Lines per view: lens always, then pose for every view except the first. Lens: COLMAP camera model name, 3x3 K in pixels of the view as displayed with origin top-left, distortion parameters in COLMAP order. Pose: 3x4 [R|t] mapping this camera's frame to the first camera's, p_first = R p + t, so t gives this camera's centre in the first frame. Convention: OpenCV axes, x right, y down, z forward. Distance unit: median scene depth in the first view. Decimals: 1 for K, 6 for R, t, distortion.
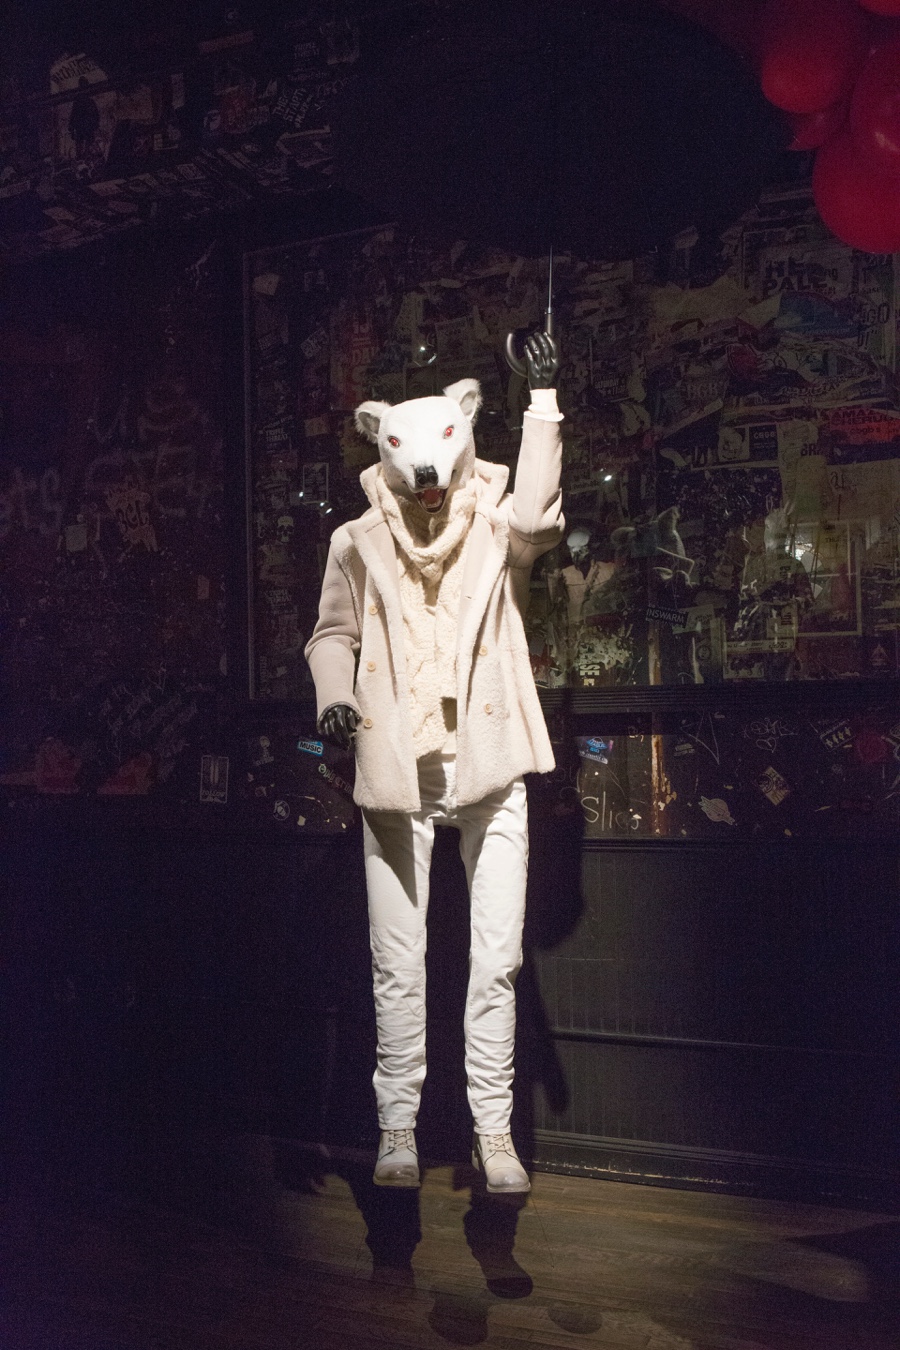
lens RADIAL K [[1348.7, 0, 443.3], [0, 1348.7, 675.5], [0, 0, 1]] dist [-0.058111, 0.000000]
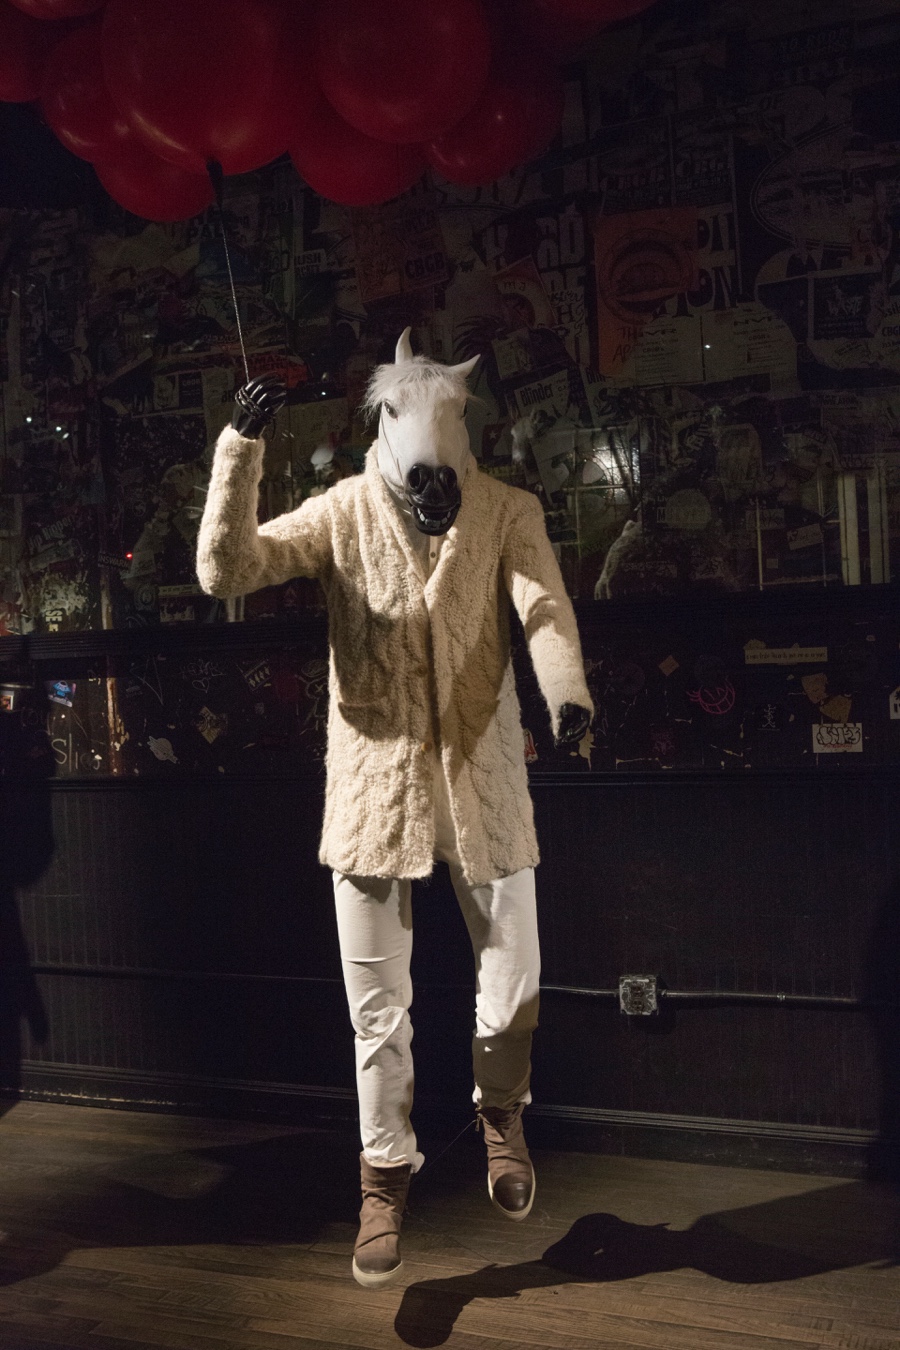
lens RADIAL K [[1530.1, 0, 454.9], [0, 1530.1, 690.9], [0, 0, 1]] dist [-0.038055, 0.000000]
pose [[0.999458, -0.026717, 0.019233, 0.402692], [0.025489, 0.997782, 0.061501, -0.011144], [-0.020833, -0.060977, 0.997922, -0.173652]]
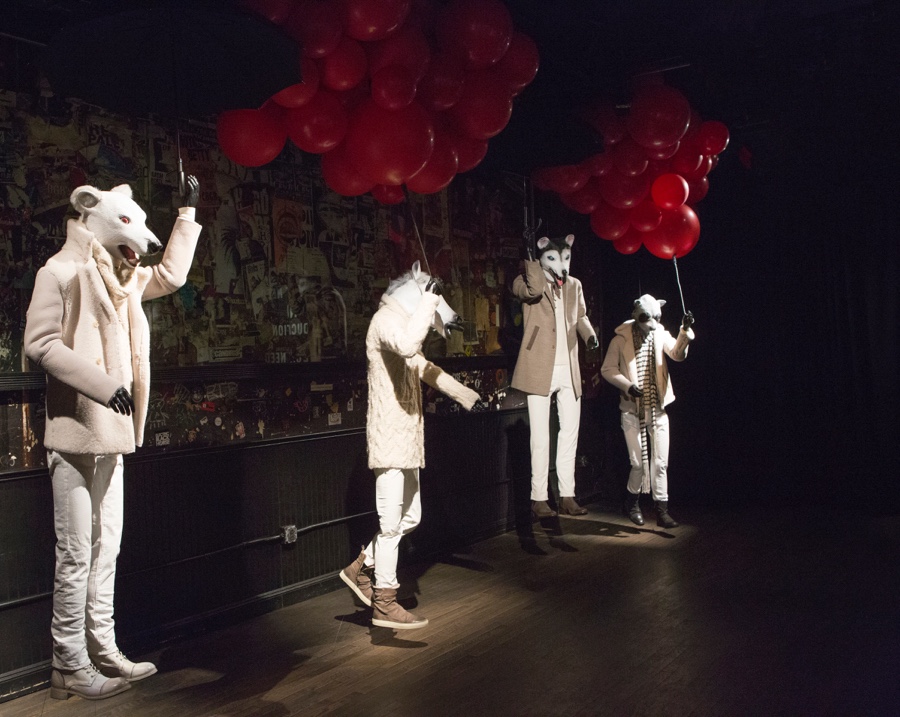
lens RADIAL K [[937.6, 0, 447.9], [0, 937.6, 354.7], [0, 0, 1]] dist [-0.064818, 0.000000]
pose [[0.160219, 0.014013, 0.986982, -0.826768], [-0.011382, 0.999859, -0.012348, -0.004762], [-0.987016, -0.009256, 0.160356, 0.351643]]
